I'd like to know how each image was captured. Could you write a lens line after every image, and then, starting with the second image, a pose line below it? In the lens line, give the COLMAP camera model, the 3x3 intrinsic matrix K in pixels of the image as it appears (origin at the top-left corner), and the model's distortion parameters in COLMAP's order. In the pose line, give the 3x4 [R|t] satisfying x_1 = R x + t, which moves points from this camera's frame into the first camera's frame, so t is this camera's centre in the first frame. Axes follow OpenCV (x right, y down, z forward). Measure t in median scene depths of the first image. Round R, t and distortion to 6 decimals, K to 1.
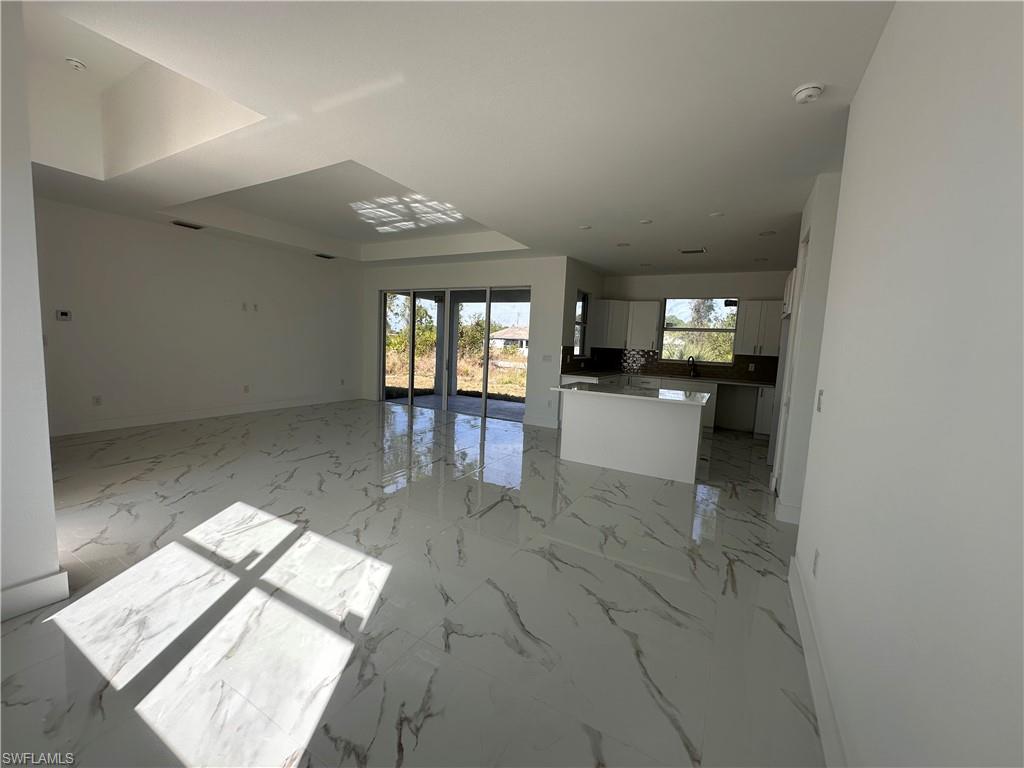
lens RADIAL K [[409.8, 0, 511.7], [0, 409.8, 384.8], [0, 0, 1]] dist [-0.002637, 0.000484]
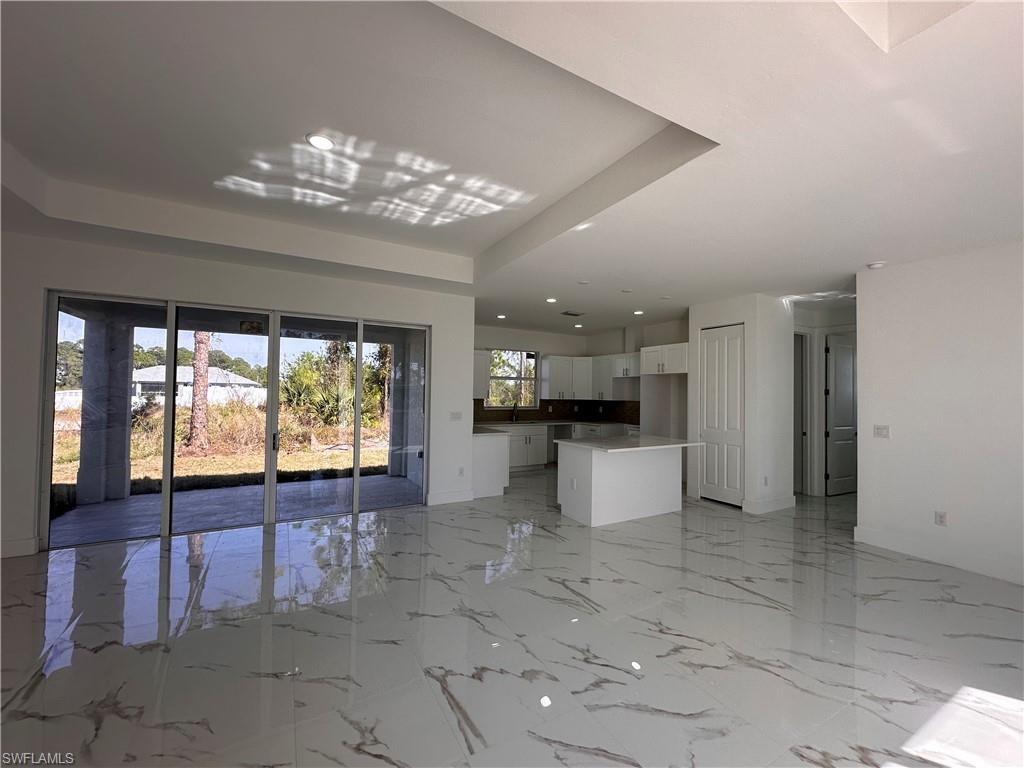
lens RADIAL K [[409.8, 0, 511.7], [0, 409.8, 384.8], [0, 0, 1]] dist [-0.002637, 0.000484]
pose [[0.523217, -0.020521, 0.851953, -0.719872], [0.096846, 0.994665, -0.035518, -0.114510], [-0.846679, 0.101092, 0.522413, 0.624656]]
